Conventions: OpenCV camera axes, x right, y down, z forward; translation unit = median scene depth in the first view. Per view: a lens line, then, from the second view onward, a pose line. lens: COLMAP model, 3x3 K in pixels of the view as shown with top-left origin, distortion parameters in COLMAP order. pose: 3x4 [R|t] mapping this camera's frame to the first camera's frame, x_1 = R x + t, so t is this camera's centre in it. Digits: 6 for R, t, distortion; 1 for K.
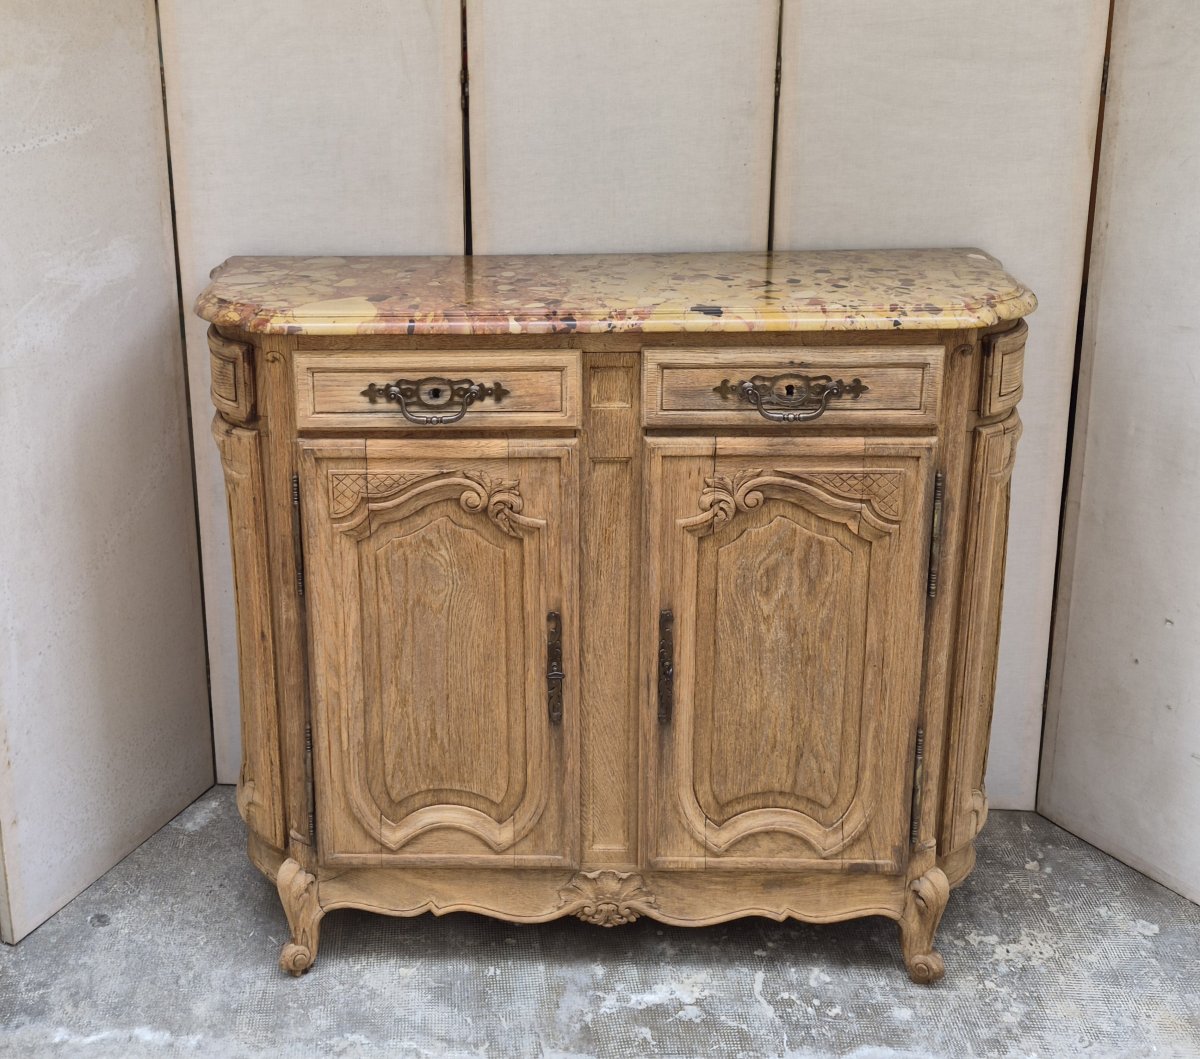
lens RADIAL K [[1268.4, 0, 477.3], [0, 1268.4, 372.7], [0, 0, 1]] dist [0.136066, -0.209337]
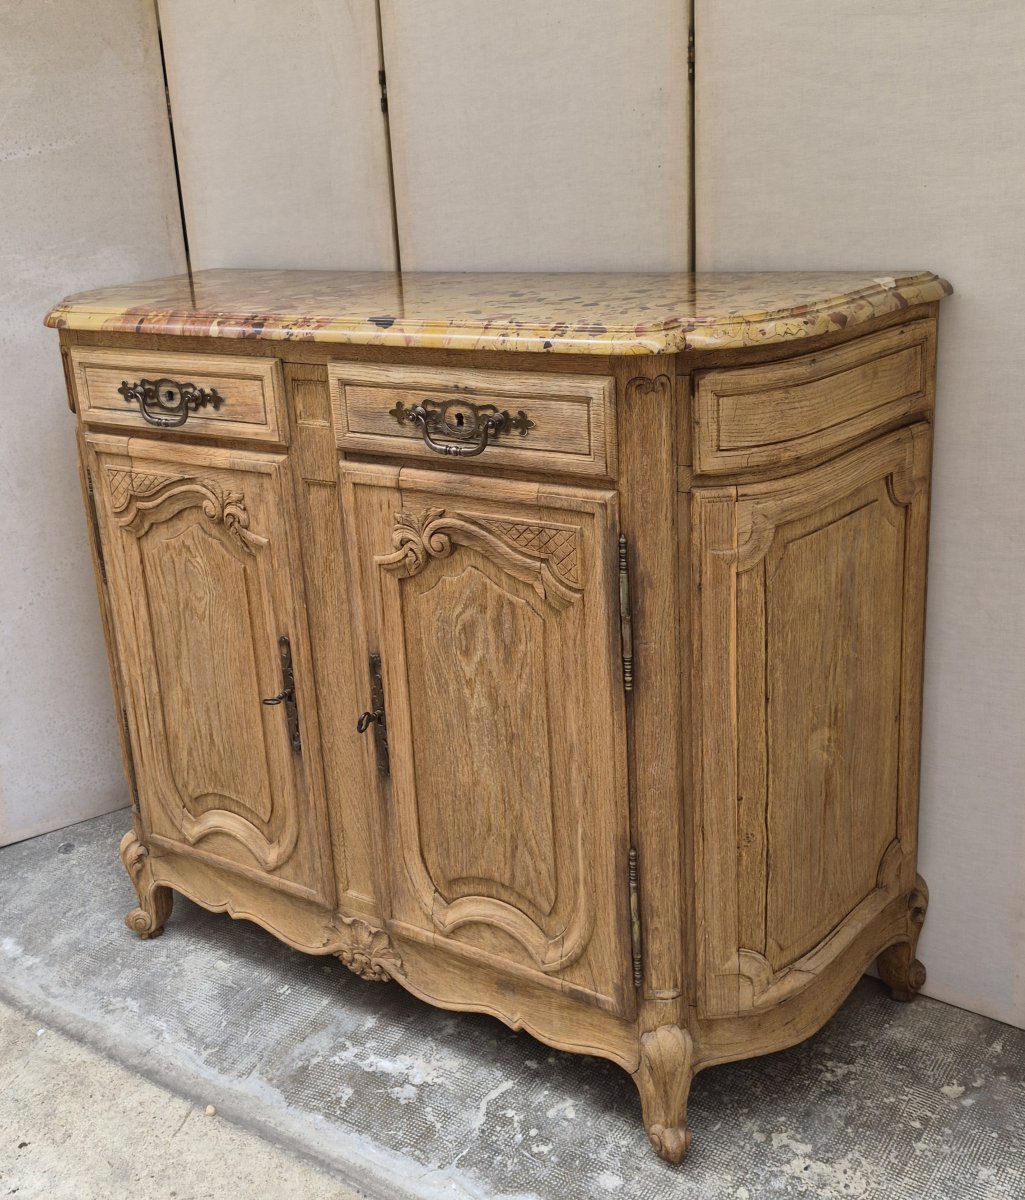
lens RADIAL K [[1239.3, 0, 487.2], [0, 1239.3, 499.9], [0, 0, 1]] dist [0.149751, -0.255850]
pose [[0.854974, 0.109379, -0.507007, 0.646192], [-0.084588, 0.993829, 0.071761, 0.005549], [0.511727, -0.018467, 0.858950, 0.273519]]
